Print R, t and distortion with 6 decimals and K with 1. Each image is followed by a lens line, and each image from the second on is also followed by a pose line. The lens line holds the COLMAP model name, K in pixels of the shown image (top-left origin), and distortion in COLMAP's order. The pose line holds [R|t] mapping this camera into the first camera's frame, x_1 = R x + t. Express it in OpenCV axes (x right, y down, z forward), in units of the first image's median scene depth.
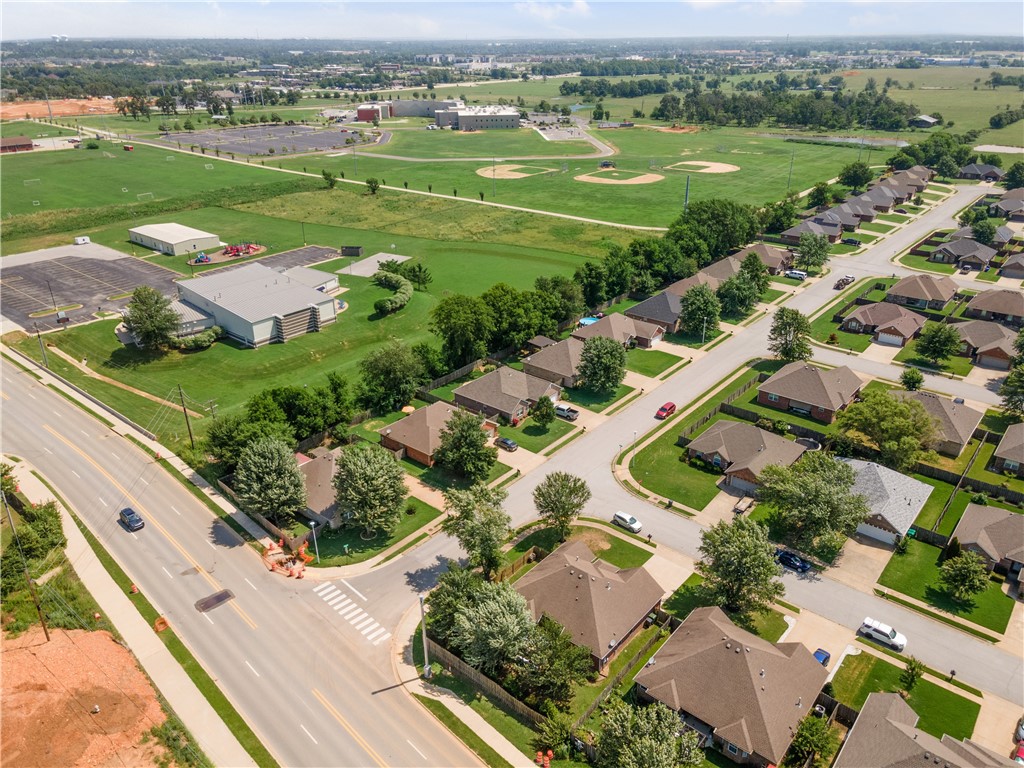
lens RADIAL K [[750.0, 0, 512.0], [0, 750.0, 384.0], [0, 0, 1]] dist [0.031389, -0.001060]
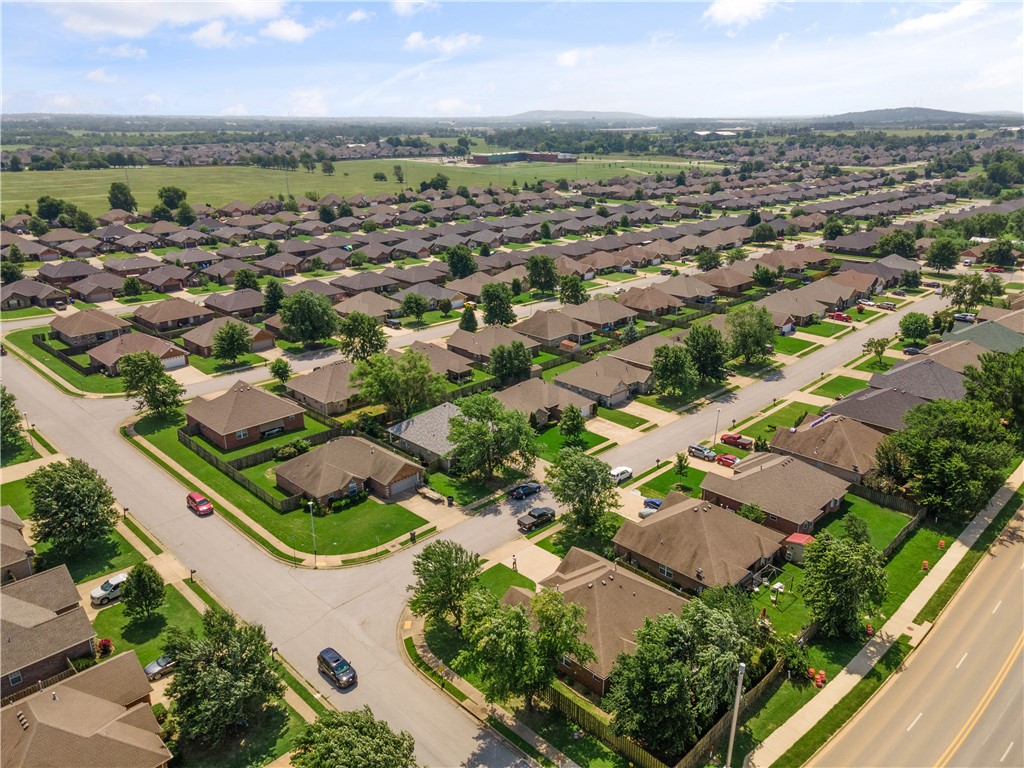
lens RADIAL K [[750.0, 0, 512.0], [0, 750.0, 384.0], [0, 0, 1]] dist [0.031389, -0.001060]
pose [[0.084555, -0.326326, 0.941468, -0.418553], [0.426583, 0.865740, 0.261765, -0.127611], [-0.900487, 0.379480, 0.212408, 0.566484]]
